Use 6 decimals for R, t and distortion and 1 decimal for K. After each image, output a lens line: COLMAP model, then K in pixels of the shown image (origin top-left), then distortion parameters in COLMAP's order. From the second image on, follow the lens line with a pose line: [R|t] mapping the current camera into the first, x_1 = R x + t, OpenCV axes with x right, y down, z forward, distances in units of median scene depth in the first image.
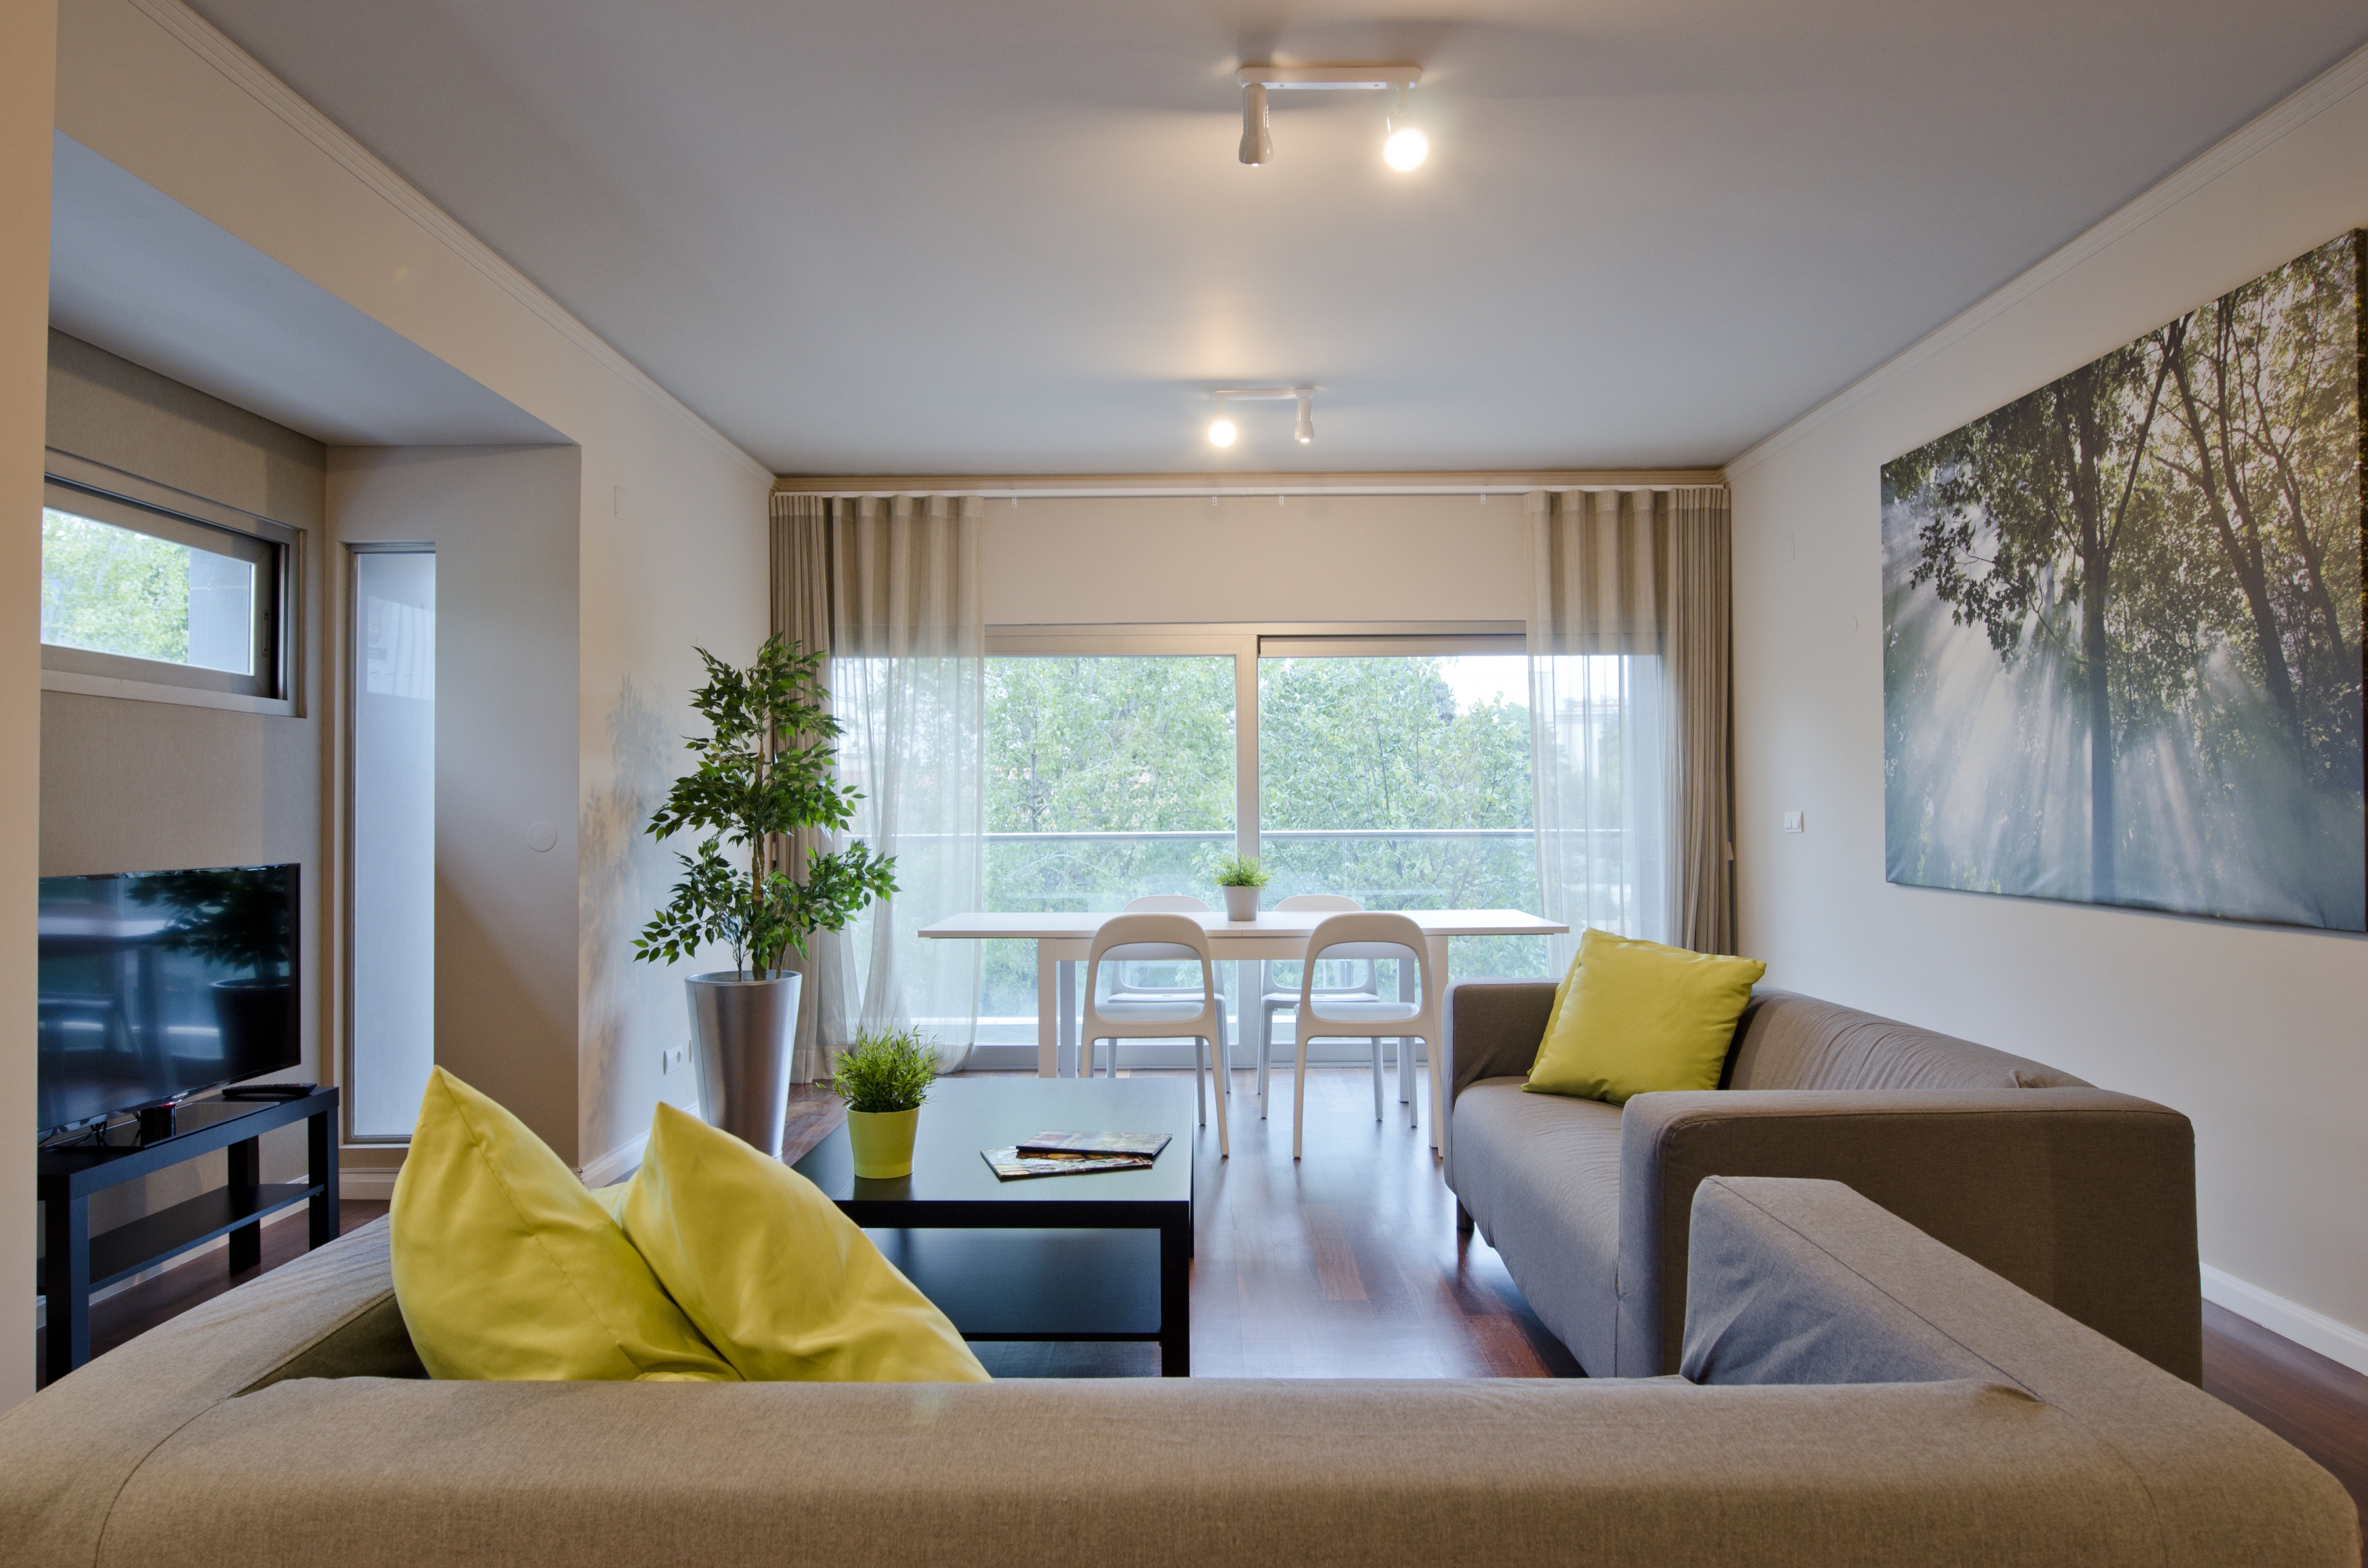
lens RADIAL K [[1464.7, 0, 1179.4], [0, 1464.7, 796.3], [0, 0, 1]] dist [-0.015432, -0.004302]
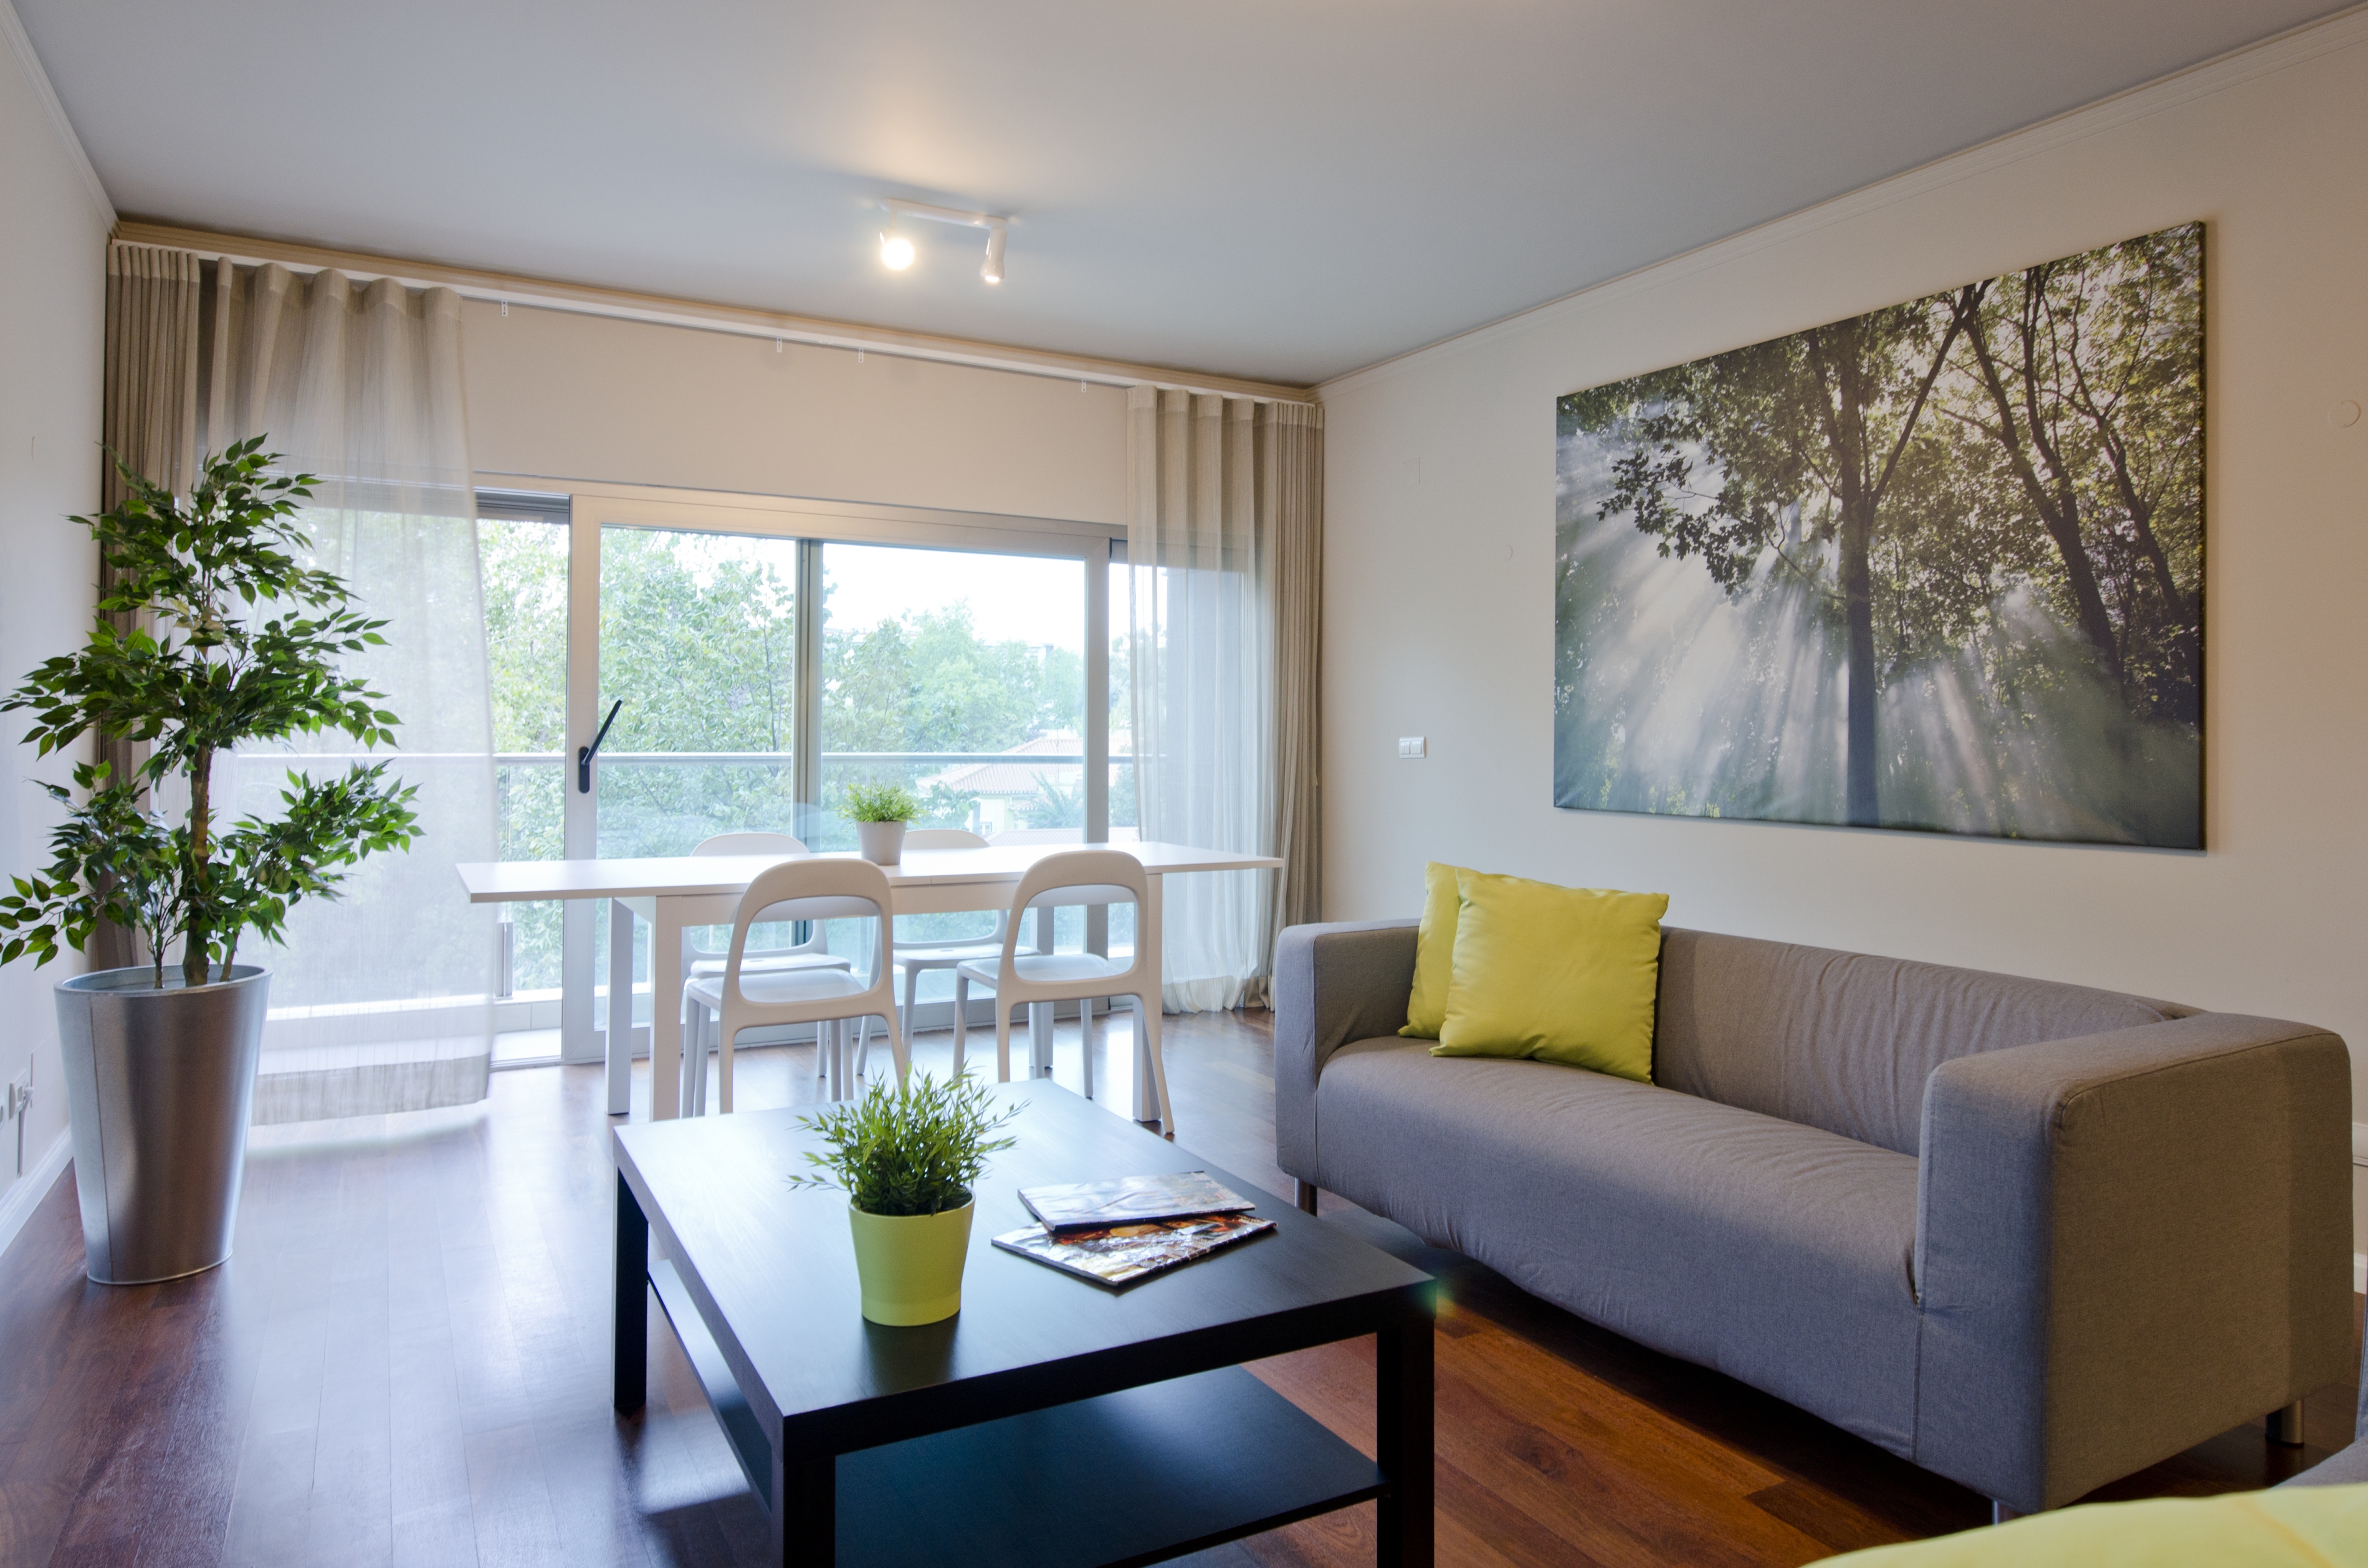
lens RADIAL K [[1464.7, 0, 1222.0], [0, 1464.7, 710.5], [0, 0, 1]] dist [-0.015432, -0.004302]
pose [[0.861372, 0.021905, 0.507503, -0.286918], [-0.017757, 0.999758, -0.013013, 0.011075], [-0.507665, 0.002197, 0.861552, 0.295828]]
